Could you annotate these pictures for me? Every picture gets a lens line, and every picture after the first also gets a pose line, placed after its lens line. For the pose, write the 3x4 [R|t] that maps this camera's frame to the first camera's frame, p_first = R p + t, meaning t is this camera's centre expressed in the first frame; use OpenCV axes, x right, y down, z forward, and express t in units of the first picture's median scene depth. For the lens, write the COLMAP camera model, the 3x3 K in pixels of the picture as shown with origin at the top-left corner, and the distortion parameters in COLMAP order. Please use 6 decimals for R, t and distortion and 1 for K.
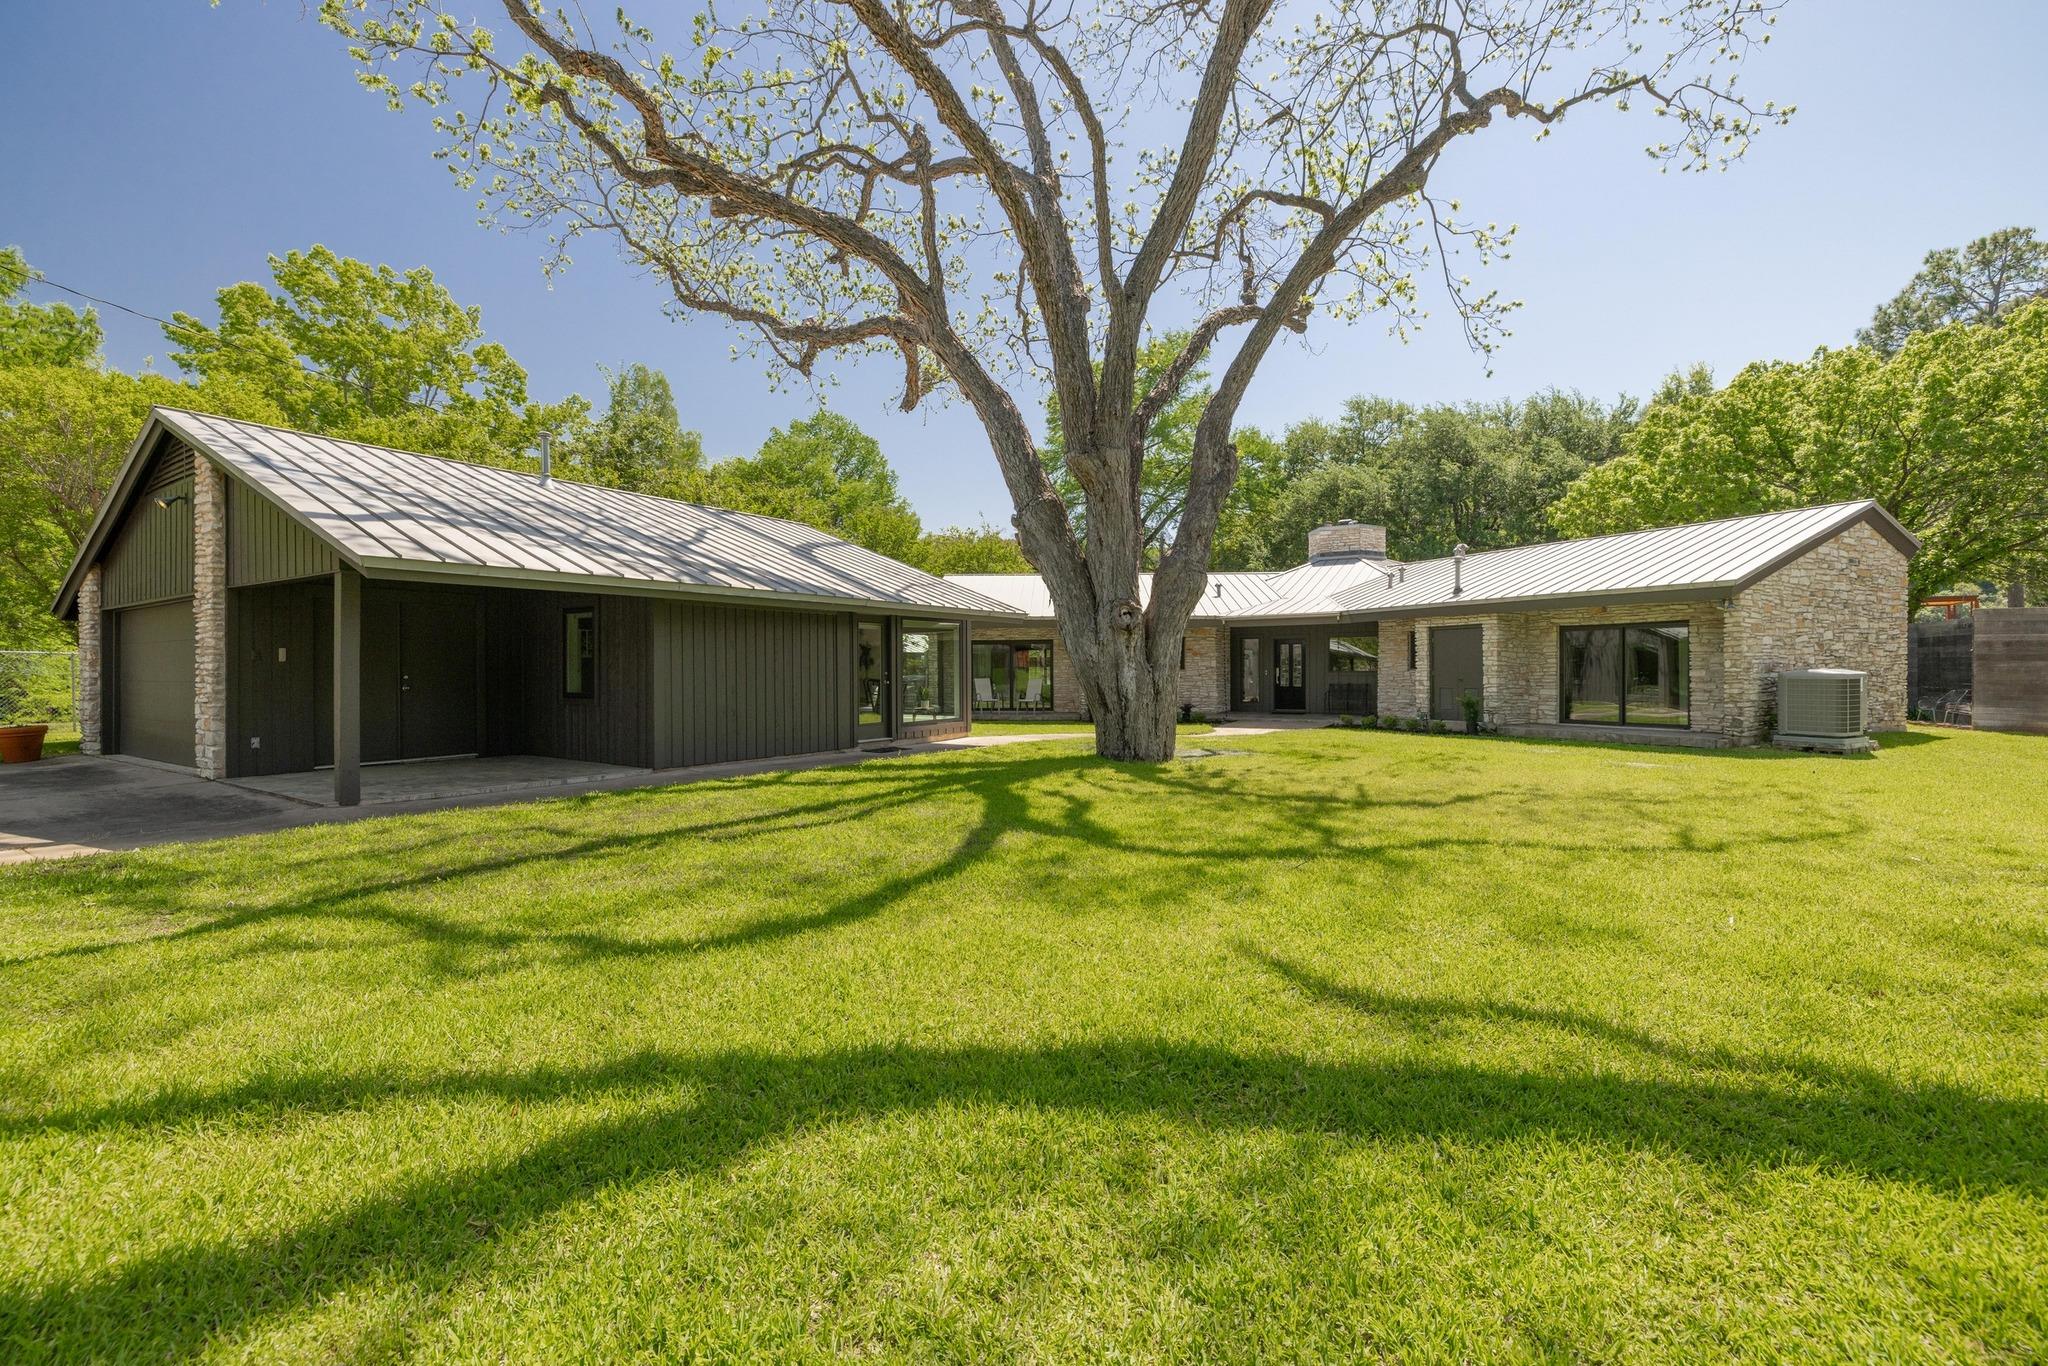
lens RADIAL K [[874.1, 0, 1021.9], [0, 874.1, 675.1], [0, 0, 1]] dist [-0.002843, 0.000603]
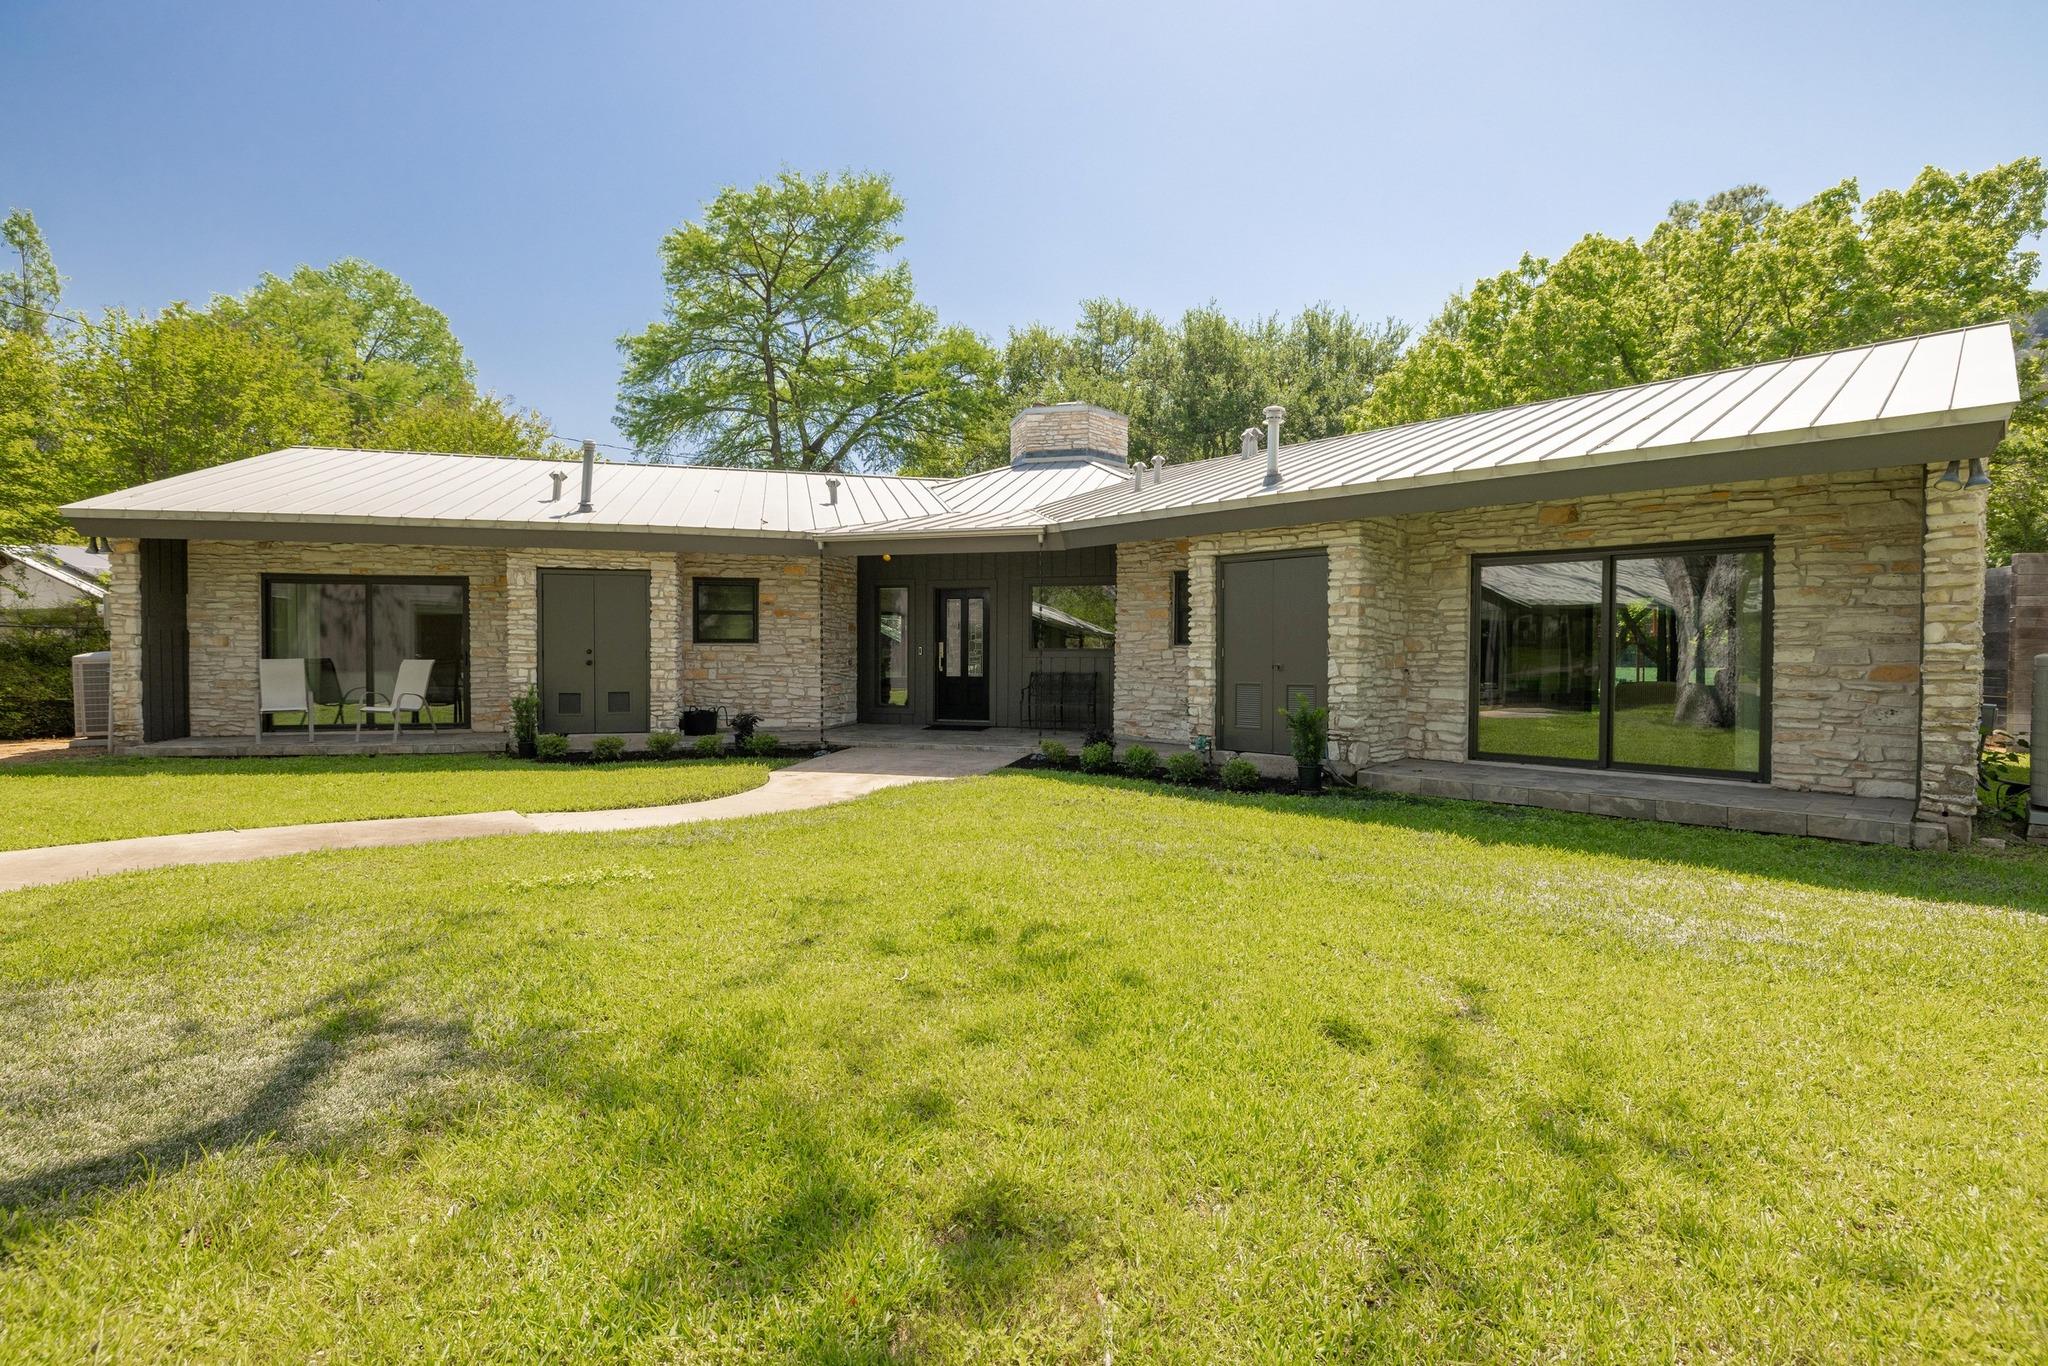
lens RADIAL K [[1003.5, 0, 1023.3], [0, 1003.5, 682.9], [0, 0, 1]] dist [0.004314, 0.000125]
pose [[0.956921, -0.001289, 0.290346, 0.193070], [-0.006358, 0.999657, 0.025392, 0.000789], [-0.290279, -0.026144, 0.956585, 0.471733]]
